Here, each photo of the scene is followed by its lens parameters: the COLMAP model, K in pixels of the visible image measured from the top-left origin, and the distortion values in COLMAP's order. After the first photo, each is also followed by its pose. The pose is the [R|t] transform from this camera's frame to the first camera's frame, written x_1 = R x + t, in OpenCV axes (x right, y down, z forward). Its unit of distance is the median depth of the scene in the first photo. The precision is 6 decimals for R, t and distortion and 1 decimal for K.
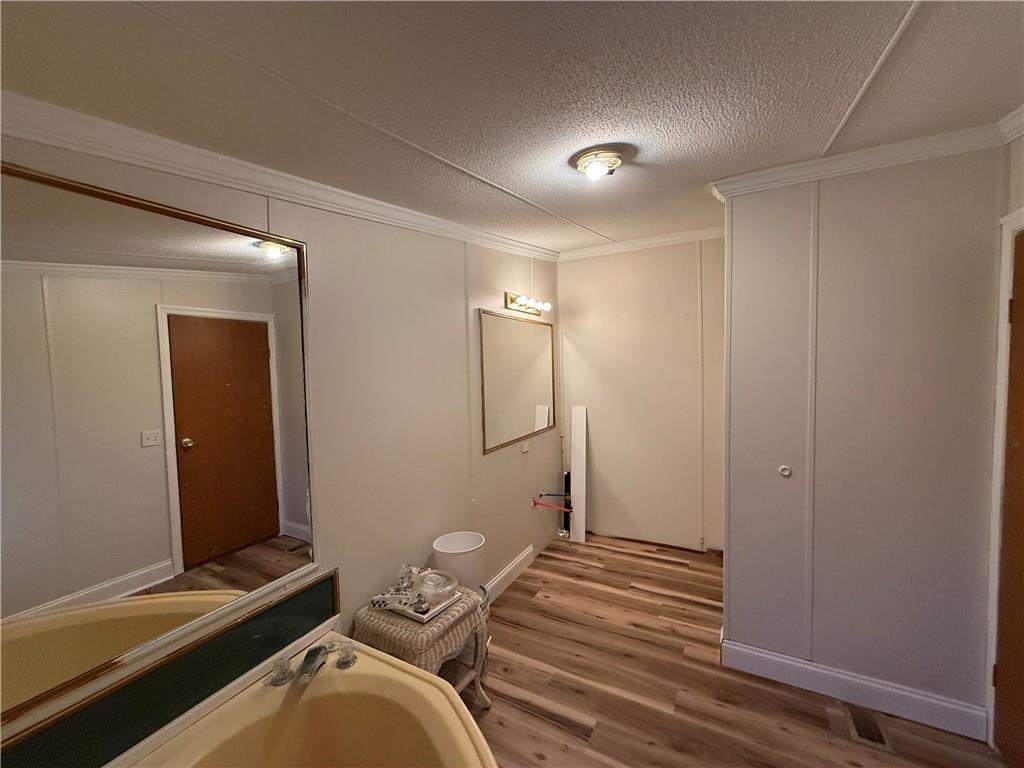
lens RADIAL K [[409.9, 0, 512.3], [0, 409.9, 386.4], [0, 0, 1]] dist [0.002426, -0.000938]
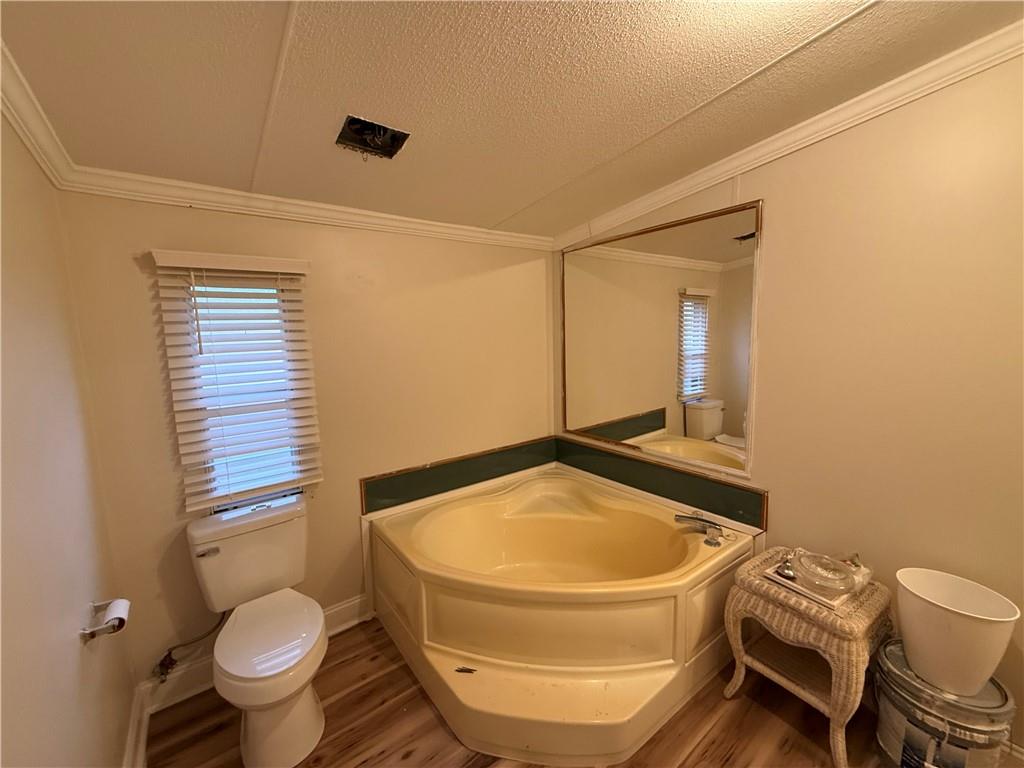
lens RADIAL K [[409.9, 0, 511.8], [0, 409.9, 382.1], [0, 0, 1]] dist [0.002426, -0.000938]
pose [[-0.424727, 0.148288, -0.893095, 0.918128], [-0.006210, 0.985994, 0.166666, -0.036256], [0.905300, 0.076333, -0.417857, 0.912837]]
